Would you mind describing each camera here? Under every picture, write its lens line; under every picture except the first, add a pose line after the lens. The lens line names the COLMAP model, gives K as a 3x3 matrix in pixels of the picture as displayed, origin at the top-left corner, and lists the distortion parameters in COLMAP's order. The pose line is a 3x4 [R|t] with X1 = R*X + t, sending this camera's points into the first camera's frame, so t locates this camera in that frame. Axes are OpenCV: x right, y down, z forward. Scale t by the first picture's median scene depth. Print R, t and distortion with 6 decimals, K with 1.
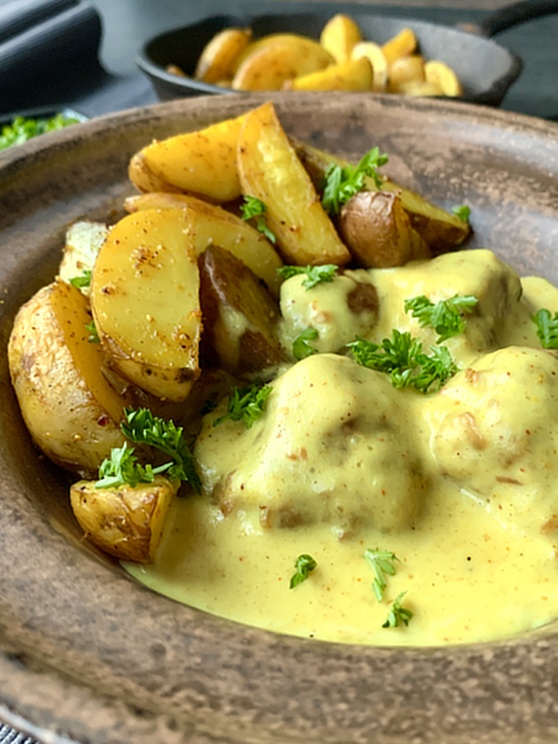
lens RADIAL K [[778.9, 0, 282.1], [0, 778.9, 407.1], [0, 0, 1]] dist [0.110599, -0.441000]
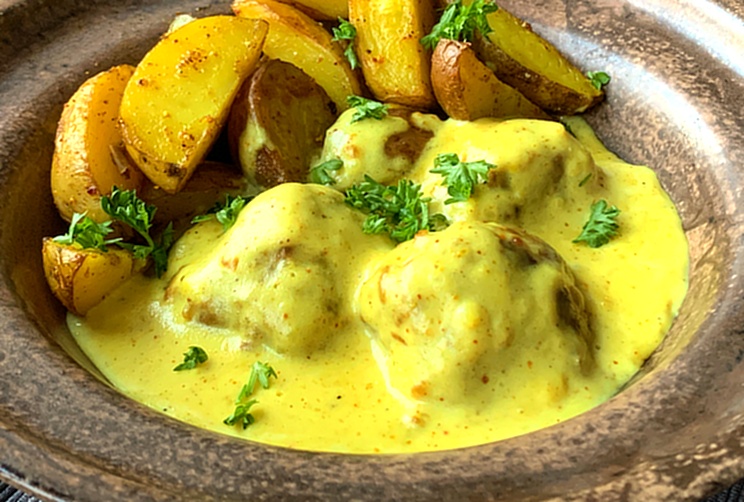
lens RADIAL K [[1096.6, 0, 372.0], [0, 1096.6, 251.0], [0, 0, 1]] dist [0.018602, 0.034716]
pose [[0.908767, 0.254063, -0.331051, 0.675212], [-0.255096, 0.966041, 0.041120, -0.065805], [0.330256, 0.047081, 0.942716, -0.369597]]
